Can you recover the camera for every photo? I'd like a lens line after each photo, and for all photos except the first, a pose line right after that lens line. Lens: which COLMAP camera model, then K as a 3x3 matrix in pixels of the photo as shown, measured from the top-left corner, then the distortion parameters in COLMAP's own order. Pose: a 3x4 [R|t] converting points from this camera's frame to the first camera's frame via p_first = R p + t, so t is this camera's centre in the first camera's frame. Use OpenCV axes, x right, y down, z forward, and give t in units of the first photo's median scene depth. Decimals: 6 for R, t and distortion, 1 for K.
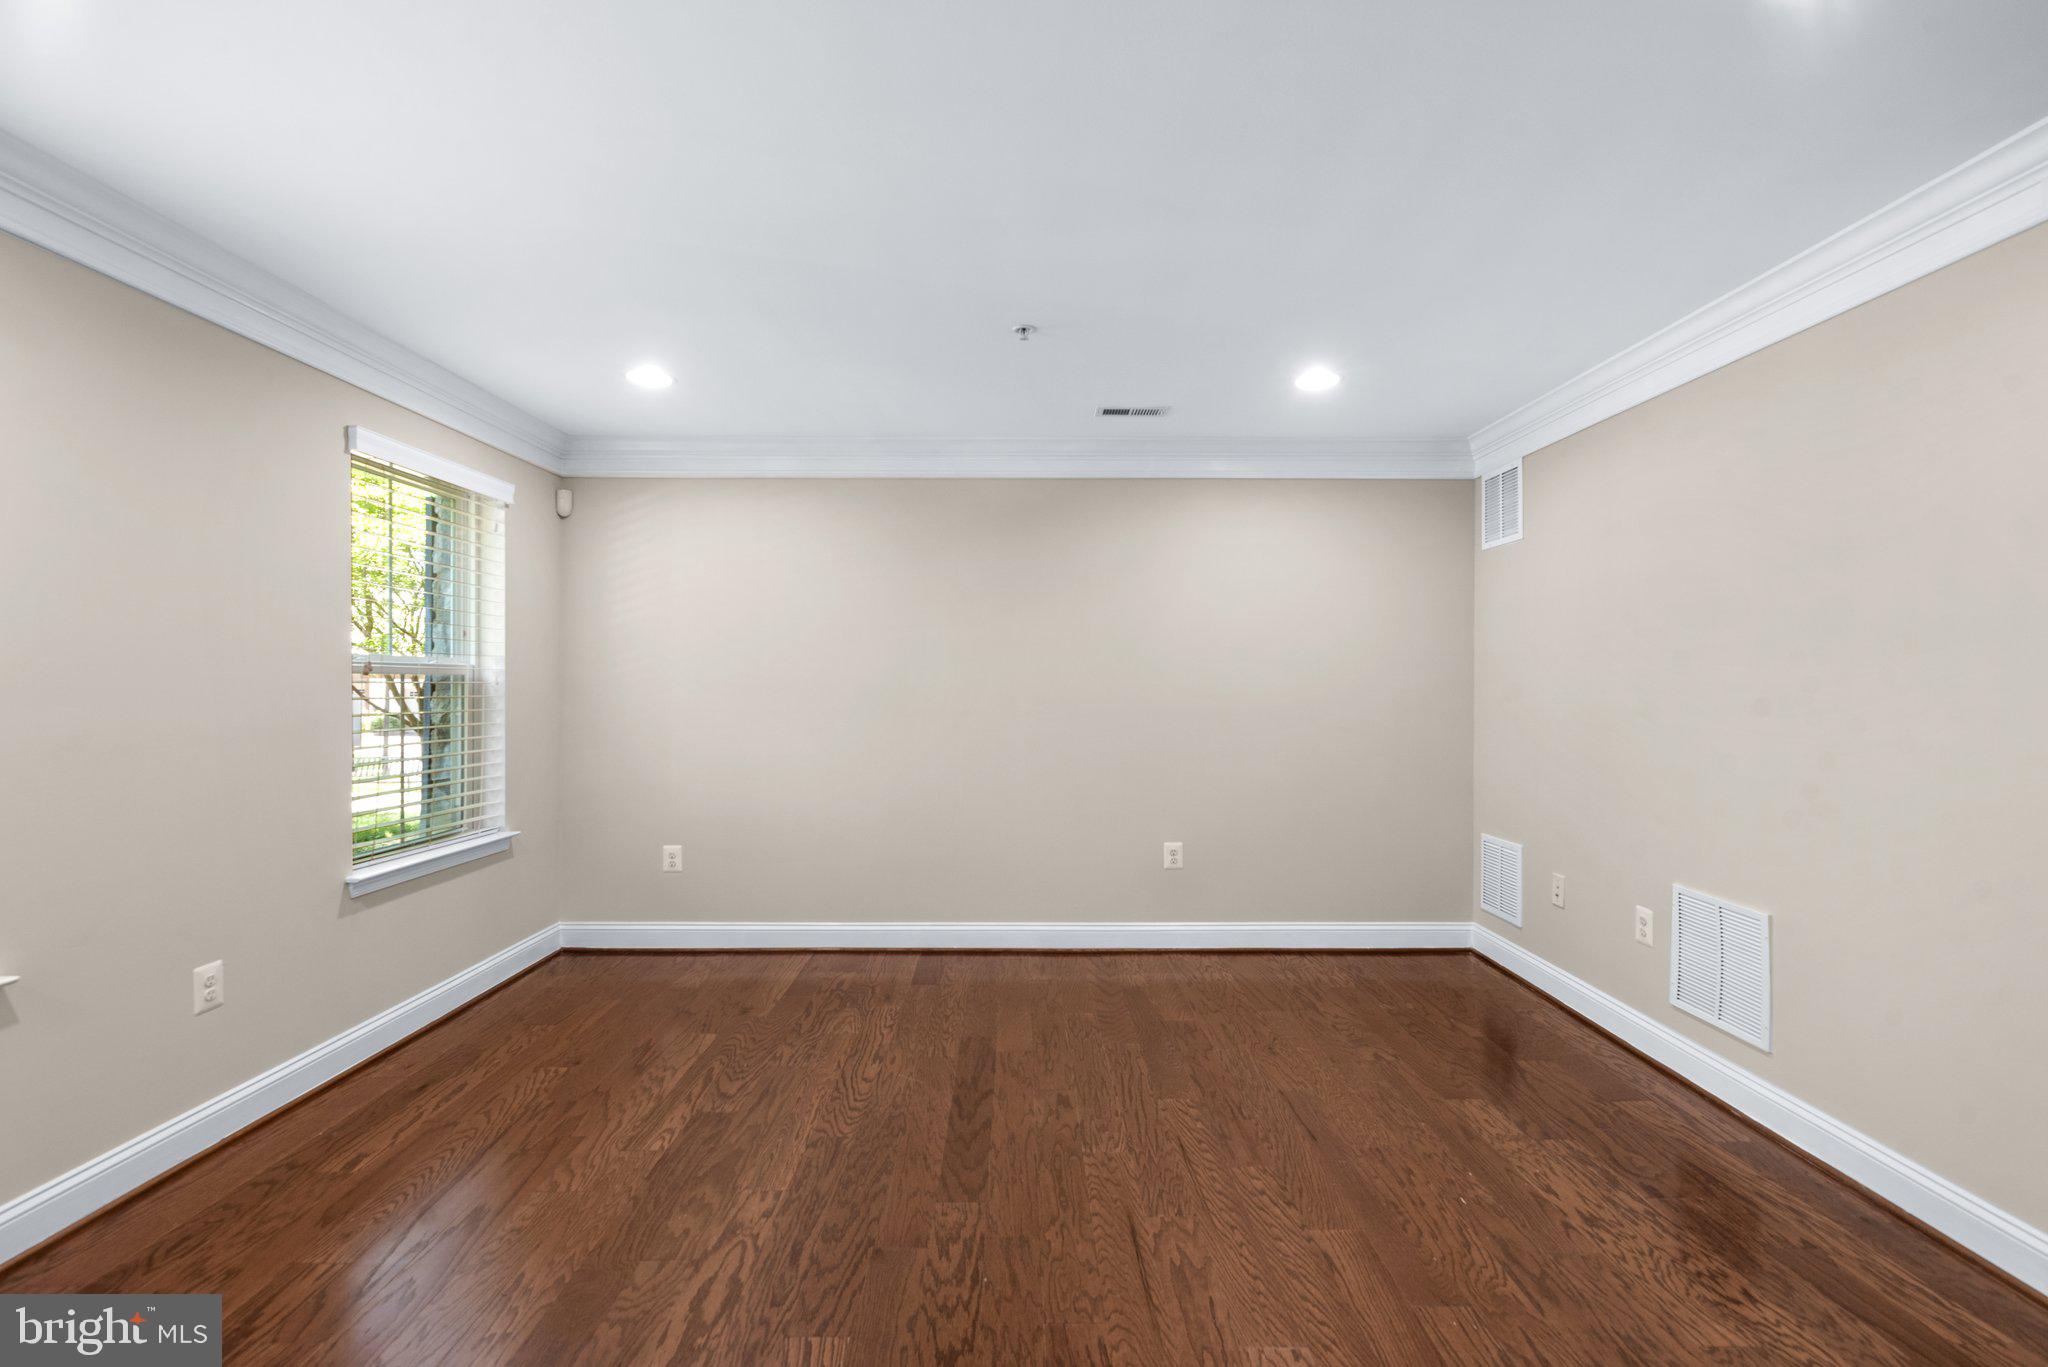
lens RADIAL K [[921.0, 0, 1023.3], [0, 921.0, 689.4], [0, 0, 1]] dist [0.000989, -0.000785]
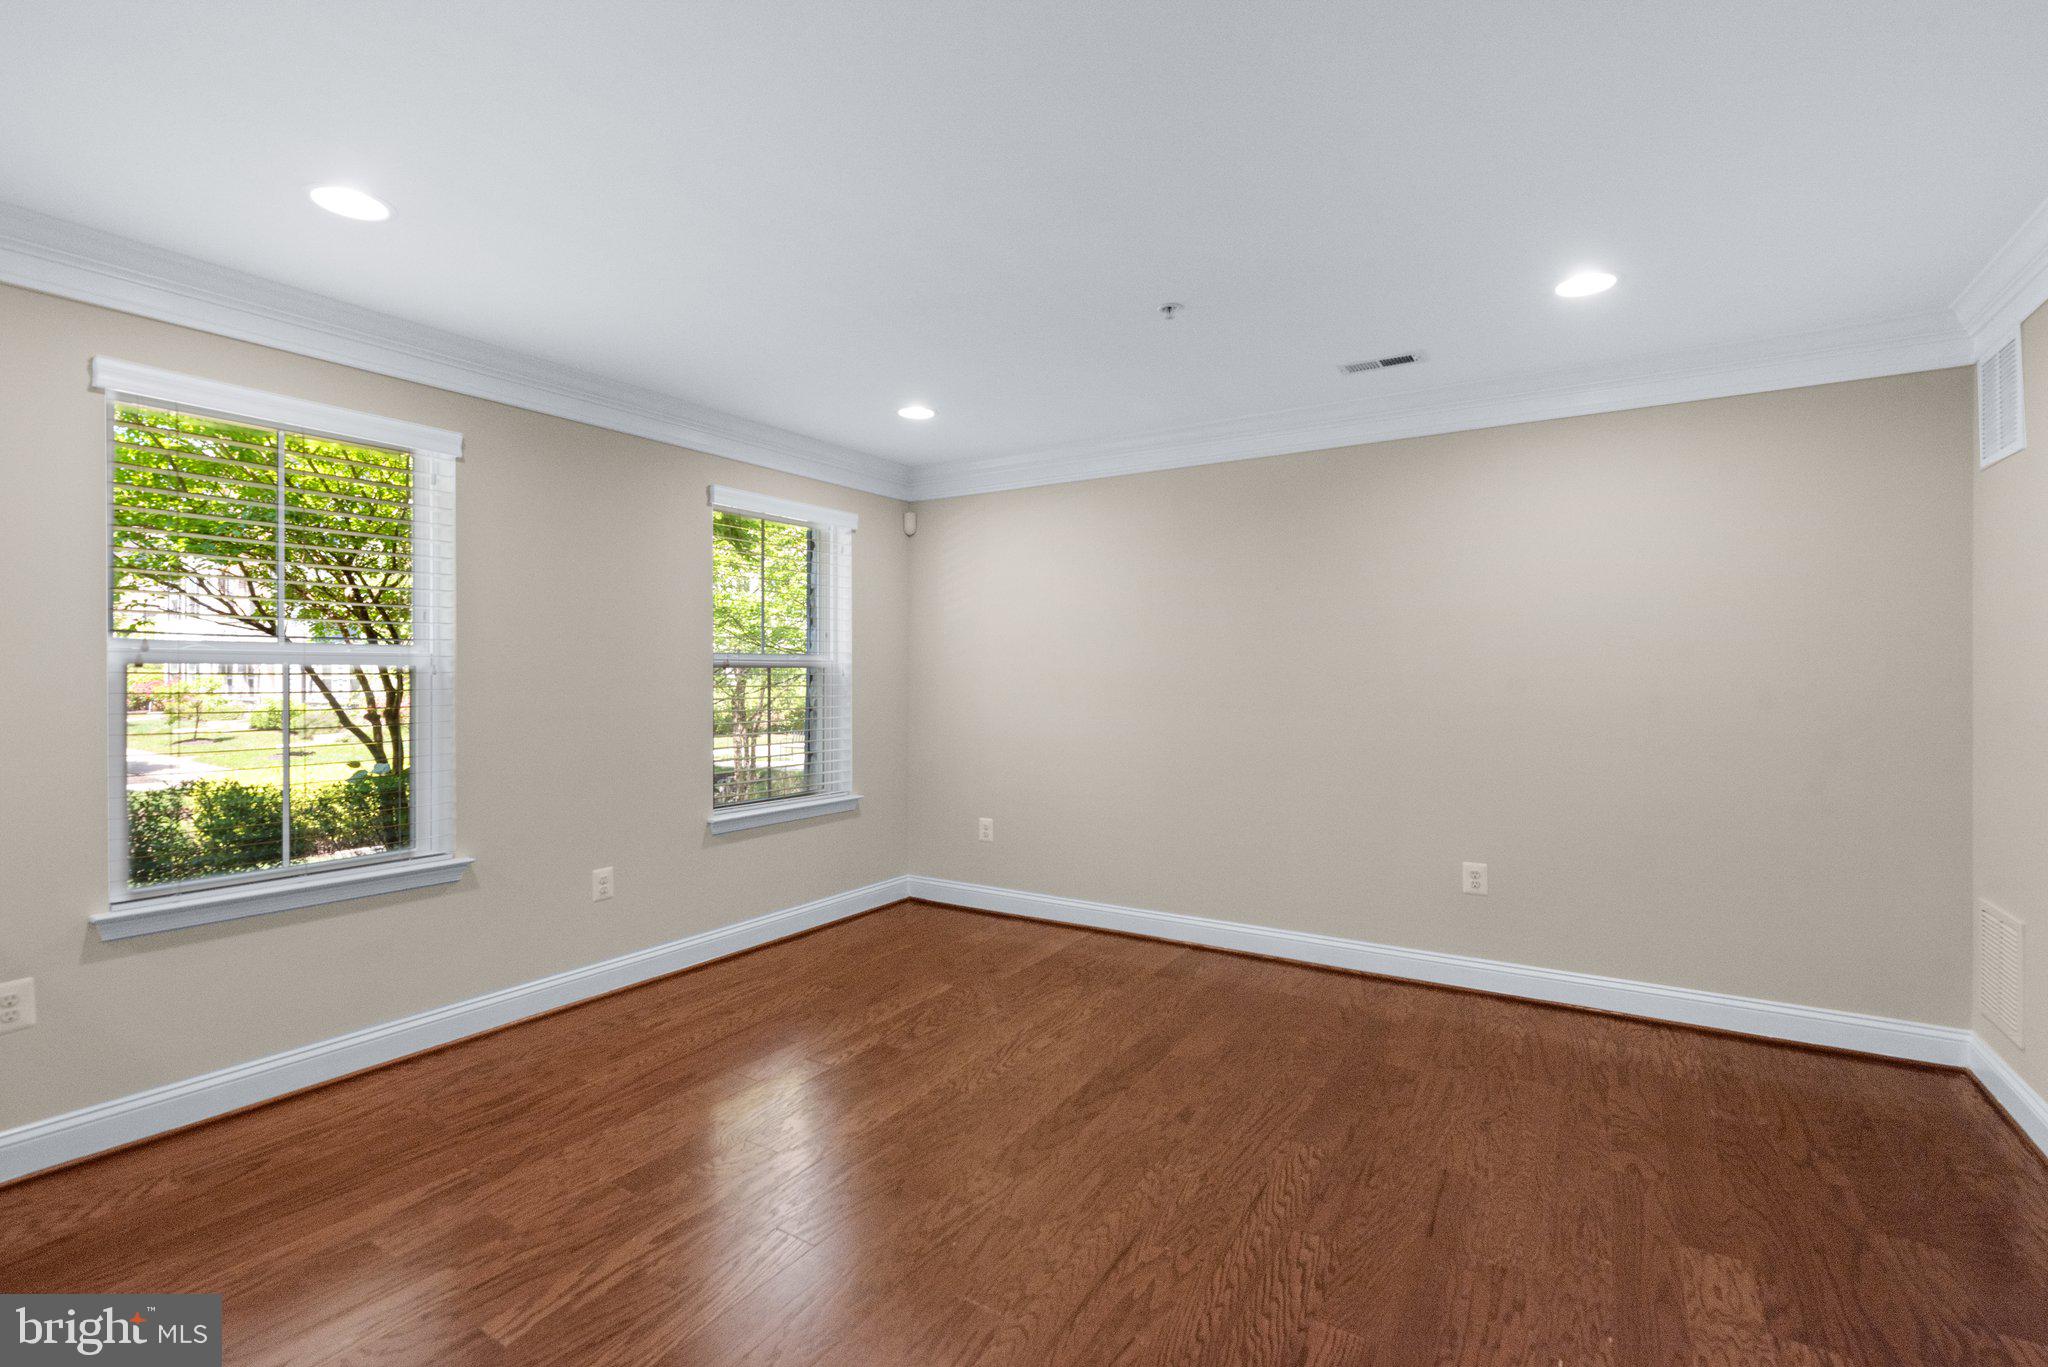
lens RADIAL K [[923.2, 0, 1026.7], [0, 923.2, 678.6], [0, 0, 1]] dist [0.000346, -0.000087]
pose [[0.845503, -0.000207, -0.533971, 0.369985], [-0.000341, 1.000000, -0.000928, -0.001117], [0.533971, 0.000966, 0.845502, 0.096689]]
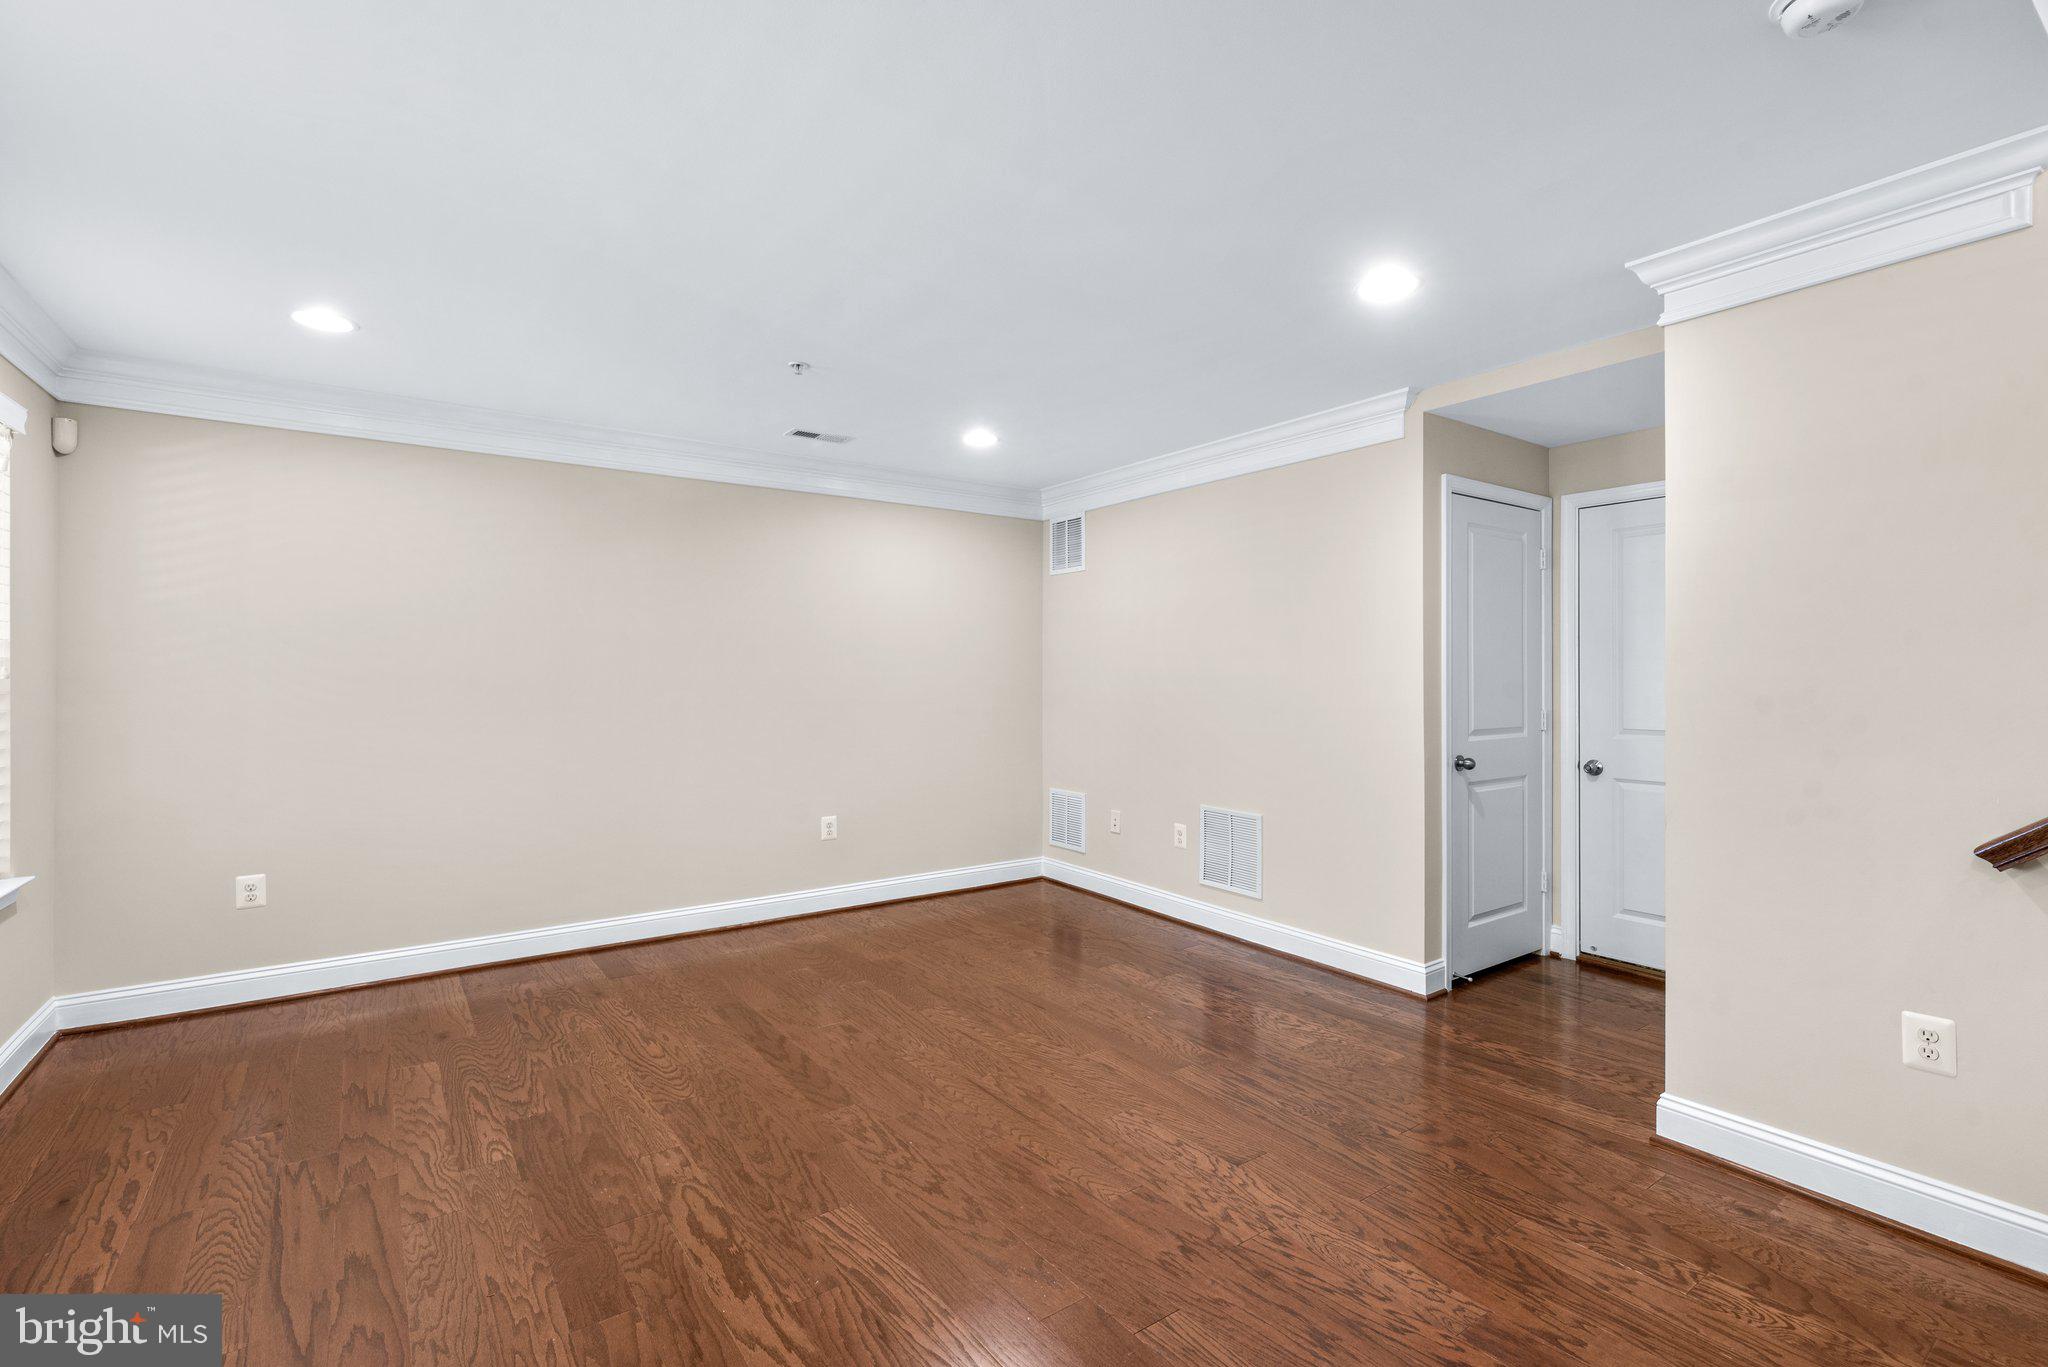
lens RADIAL K [[917.5, 0, 1022.8], [0, 917.5, 681.1], [0, 0, 1]] dist [0.001576, -0.000267]
pose [[0.817391, -0.004228, 0.576068, -0.403879], [0.004737, 0.999989, 0.000618, 0.000643], [-0.576064, 0.002224, 0.817401, -0.081601]]
